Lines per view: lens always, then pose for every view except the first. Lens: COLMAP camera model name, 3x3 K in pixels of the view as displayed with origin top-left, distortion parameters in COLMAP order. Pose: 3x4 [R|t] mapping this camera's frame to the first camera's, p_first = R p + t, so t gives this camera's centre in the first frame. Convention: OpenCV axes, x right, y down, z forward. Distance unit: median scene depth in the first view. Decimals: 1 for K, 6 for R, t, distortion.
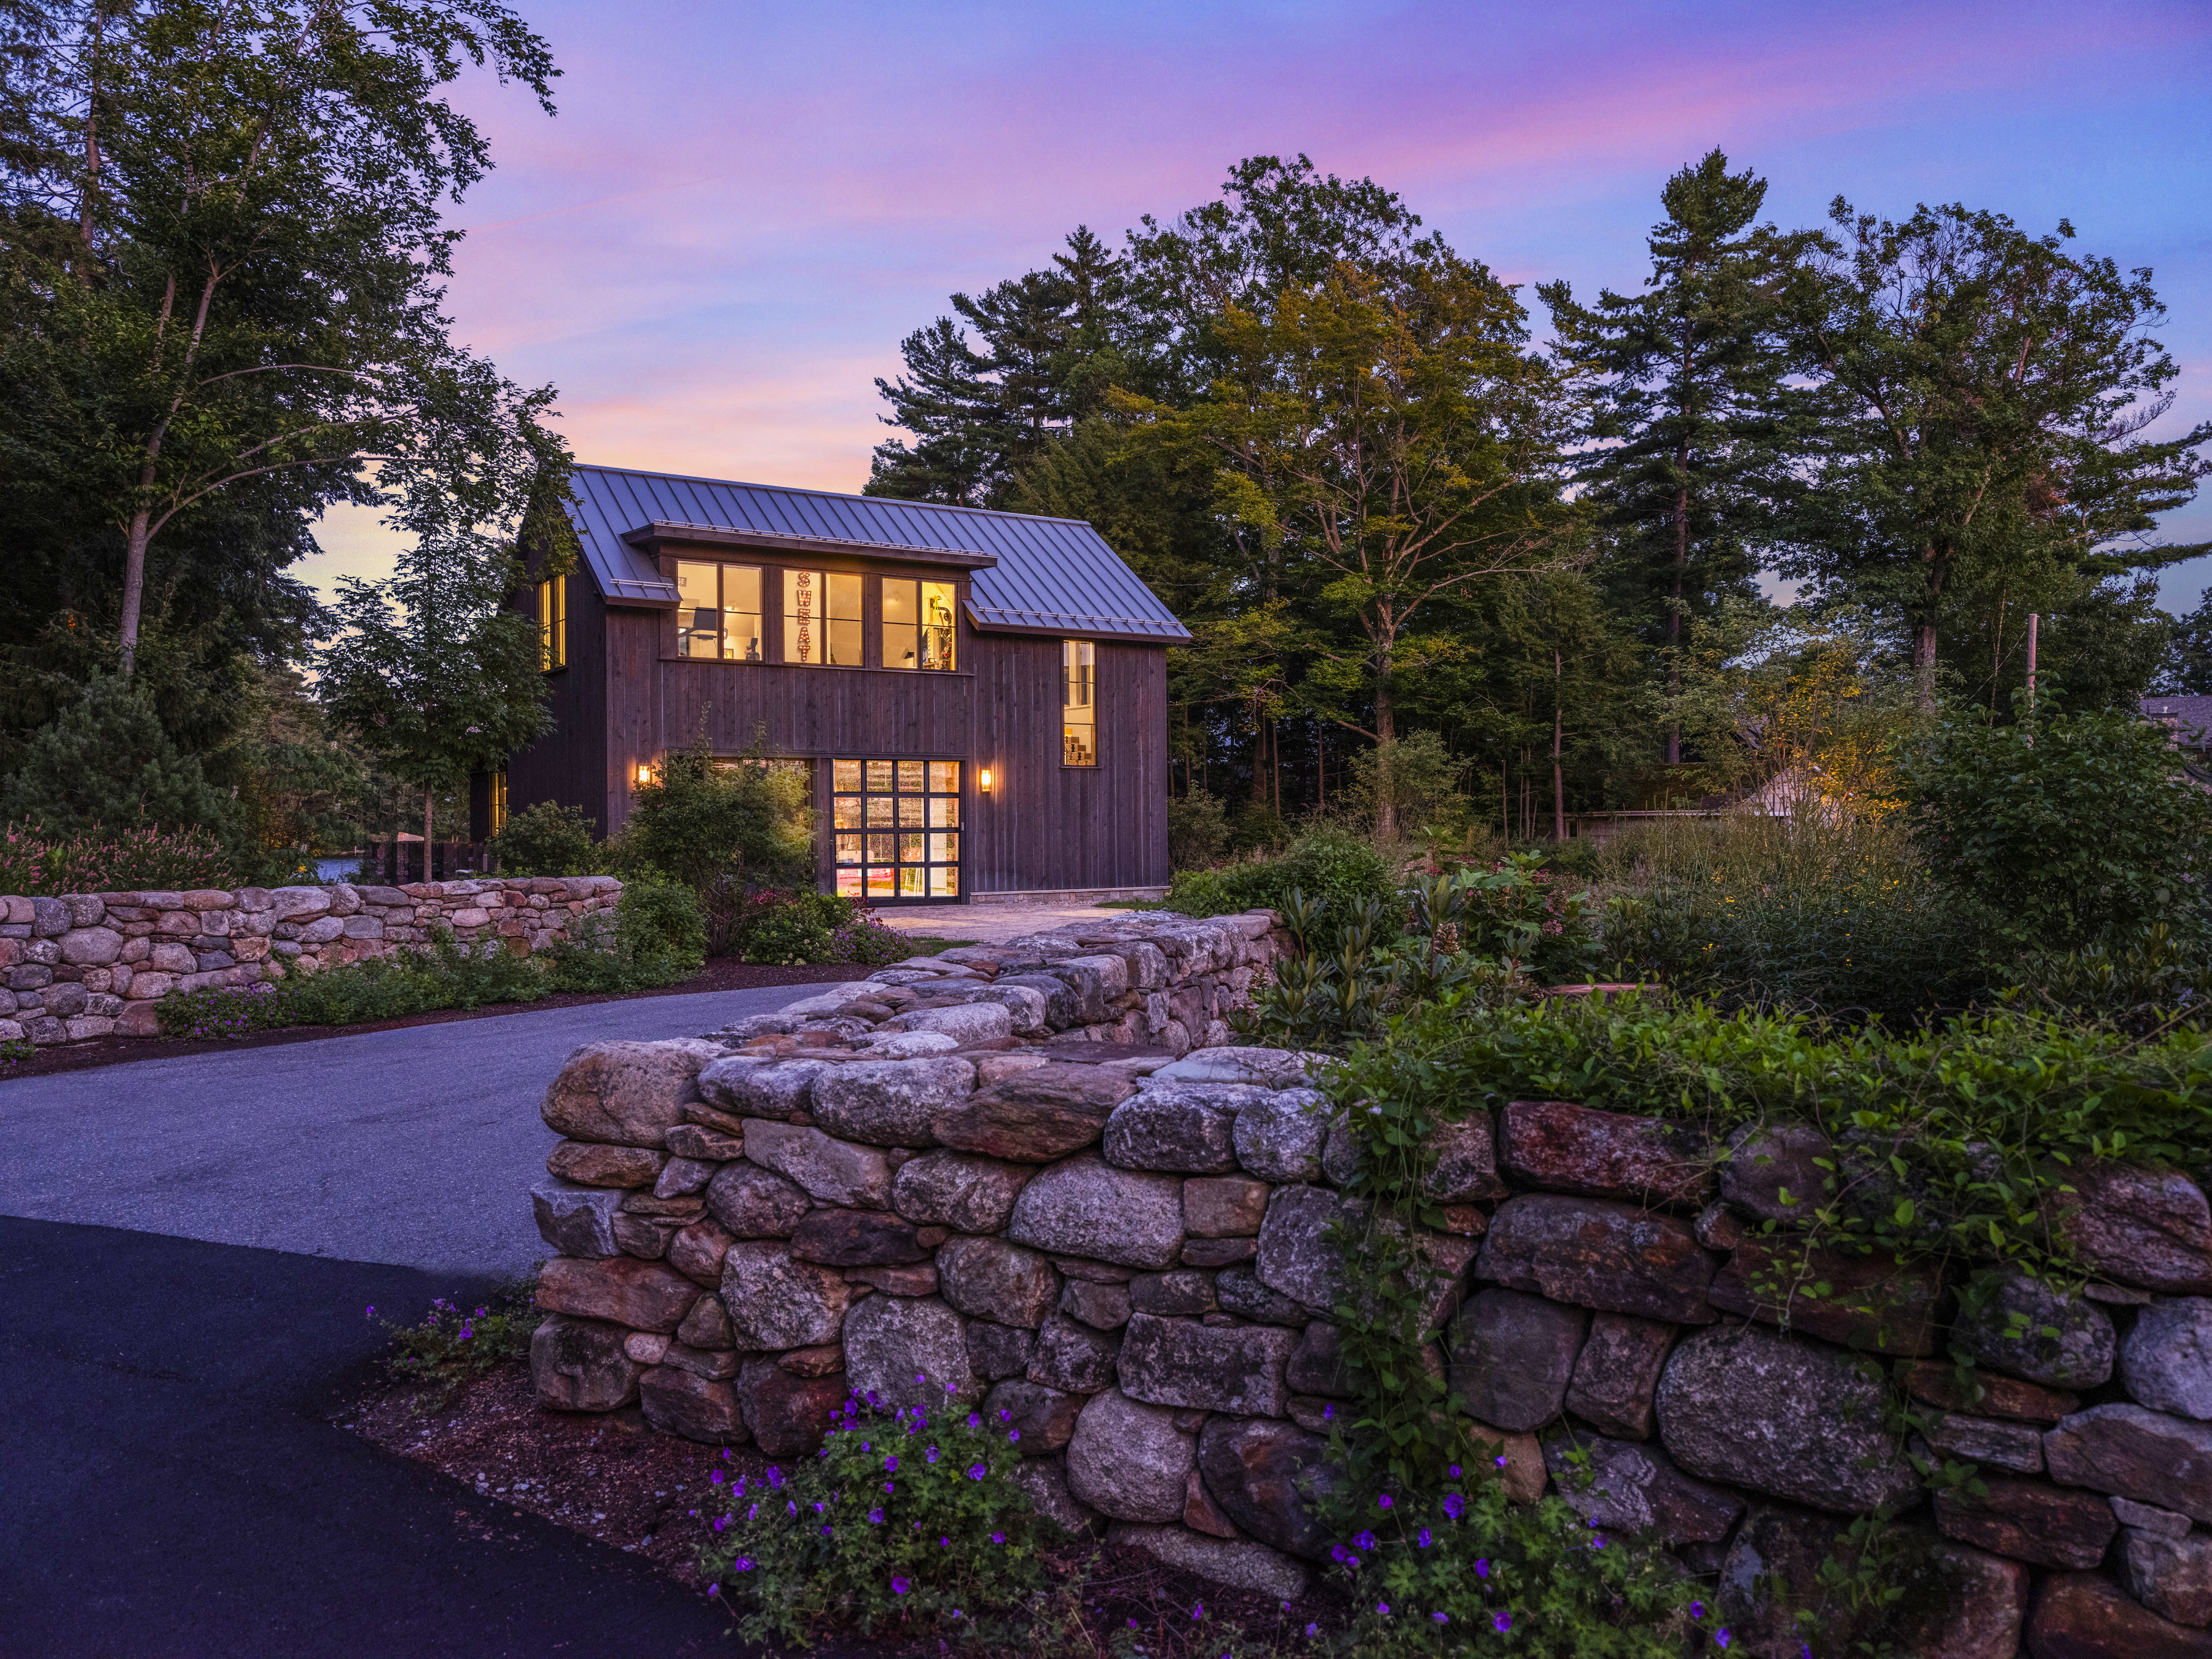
lens RADIAL K [[1626.5, 0, 1102.6], [0, 1626.5, 833.3], [0, 0, 1]] dist [0.001313, -0.004108]
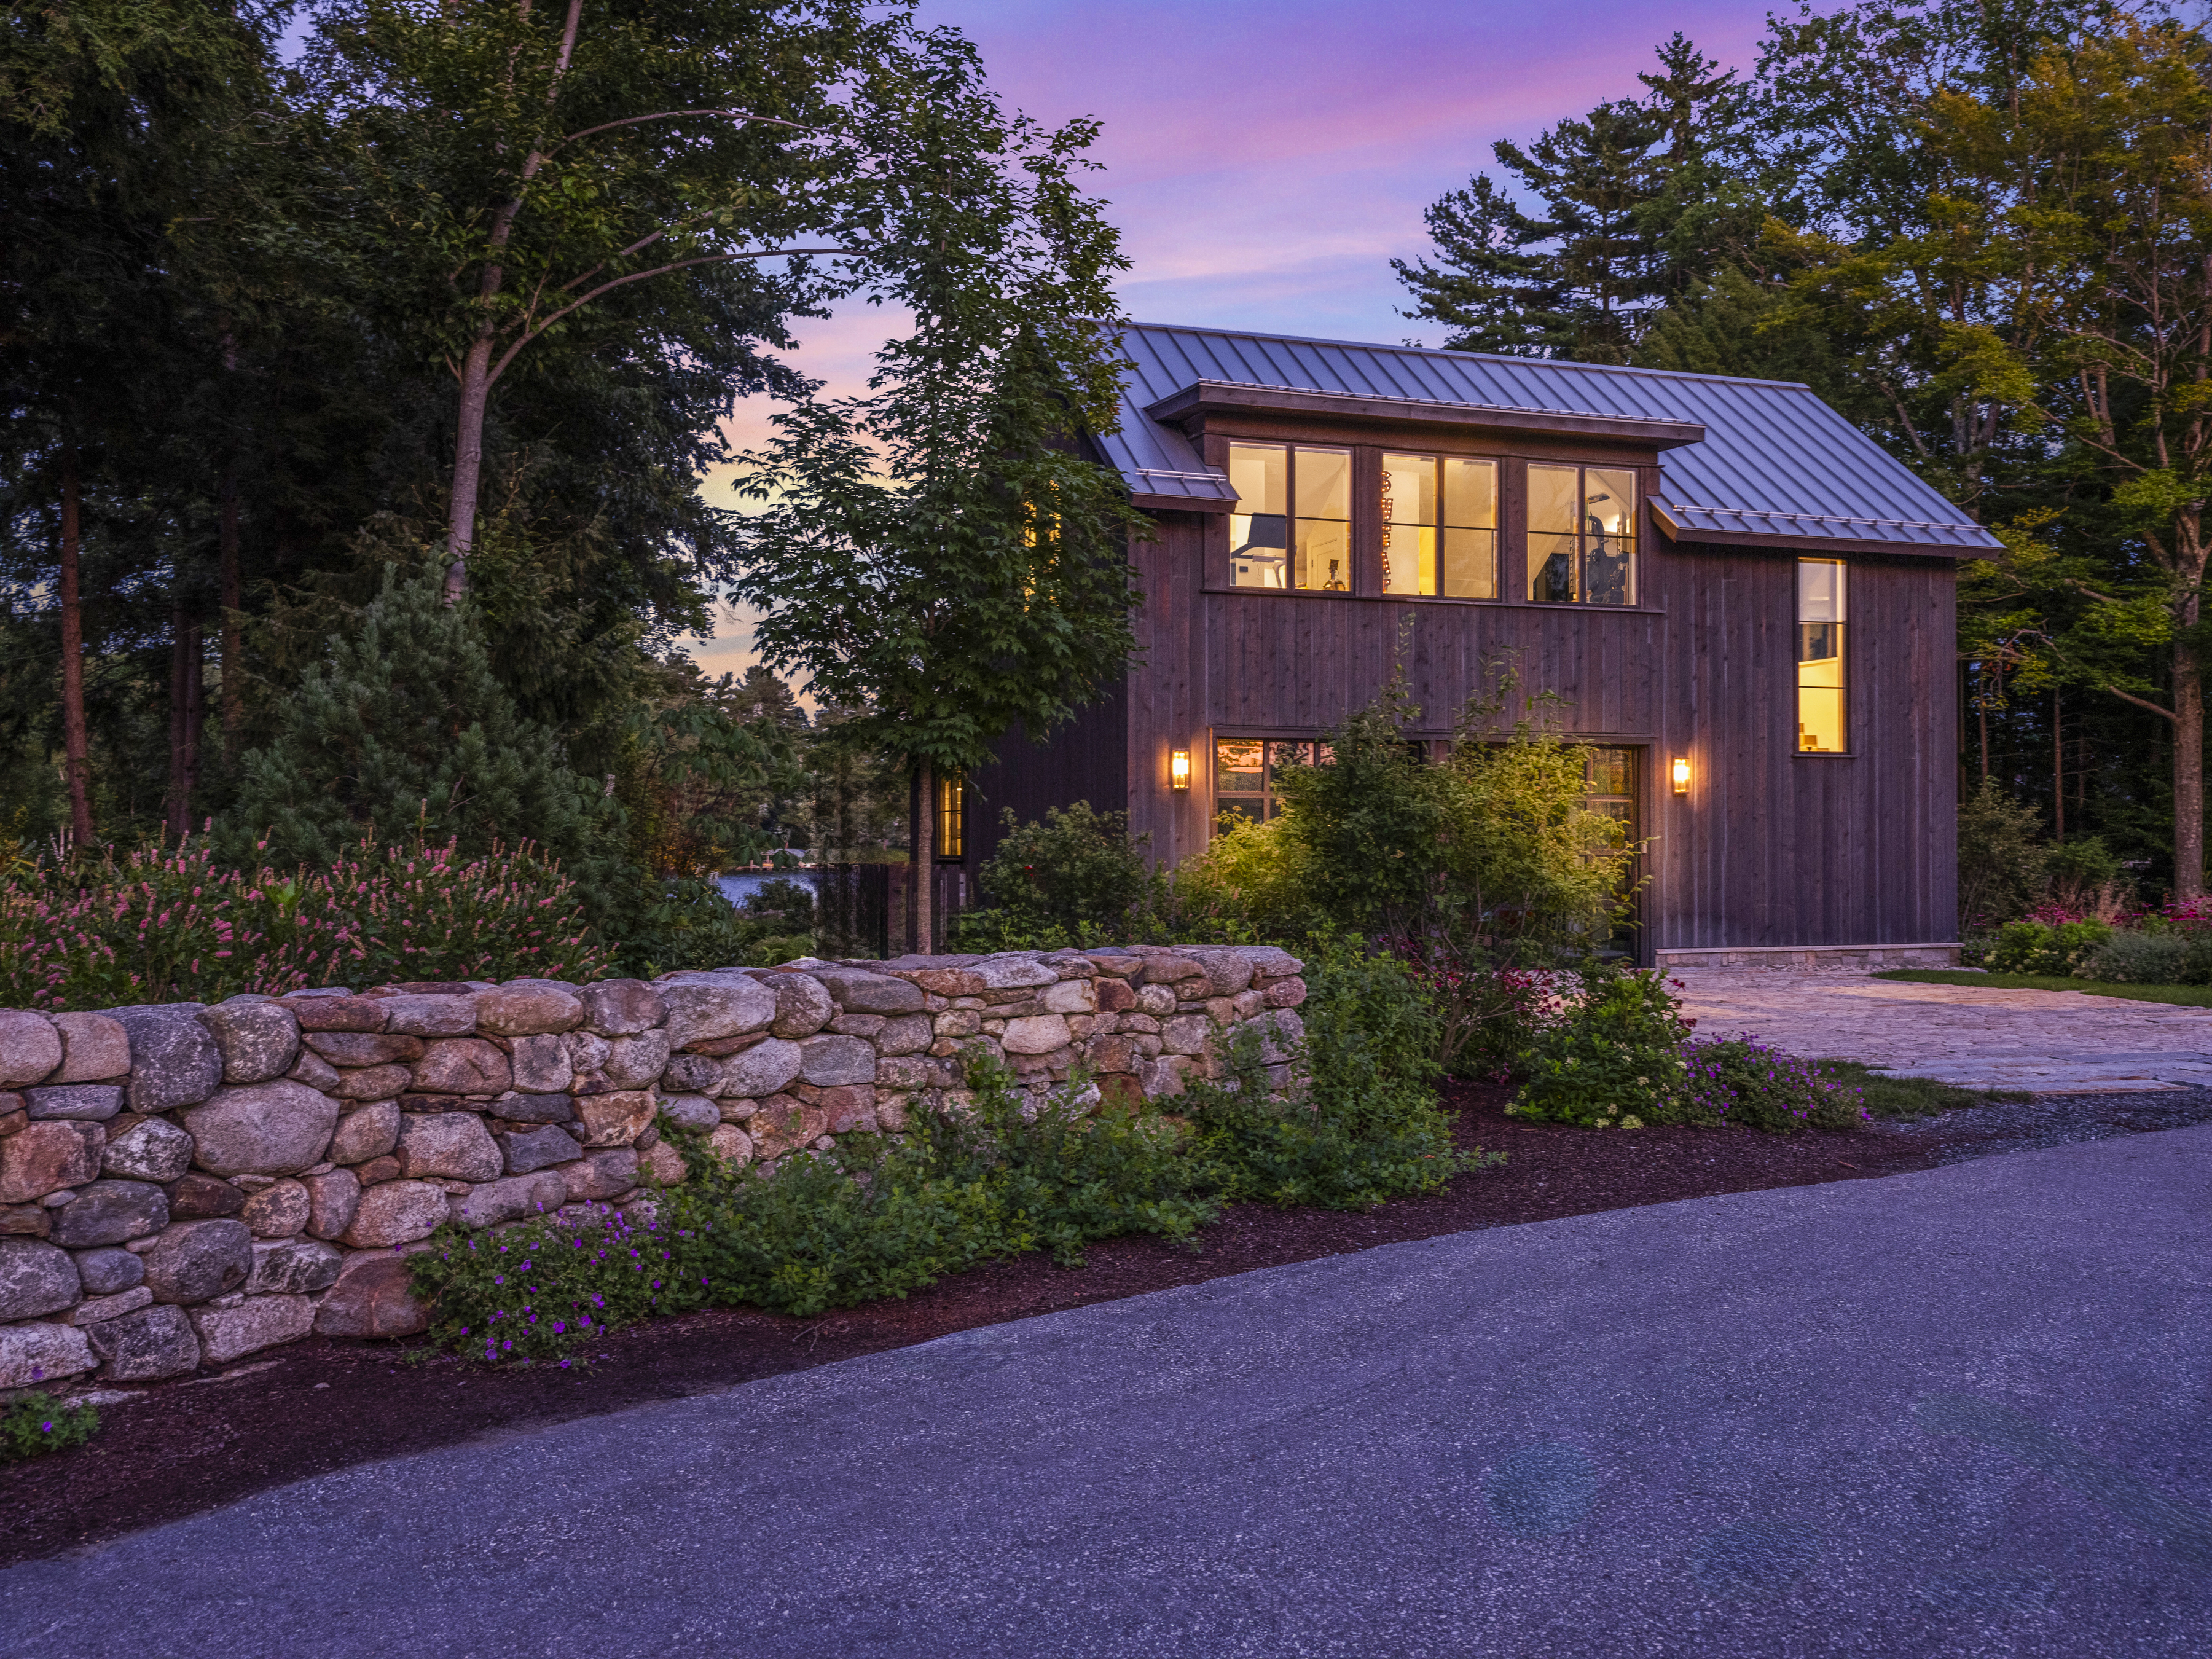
lens RADIAL K [[1928.4, 0, 1107.7], [0, 1928.4, 827.6], [0, 0, 1]] dist [-0.008365, -0.000178]
pose [[0.969790, 0.005329, -0.243883, -0.156344], [-0.008267, 0.999905, -0.011022, -0.002485], [0.243801, 0.012705, 0.969742, 0.307228]]
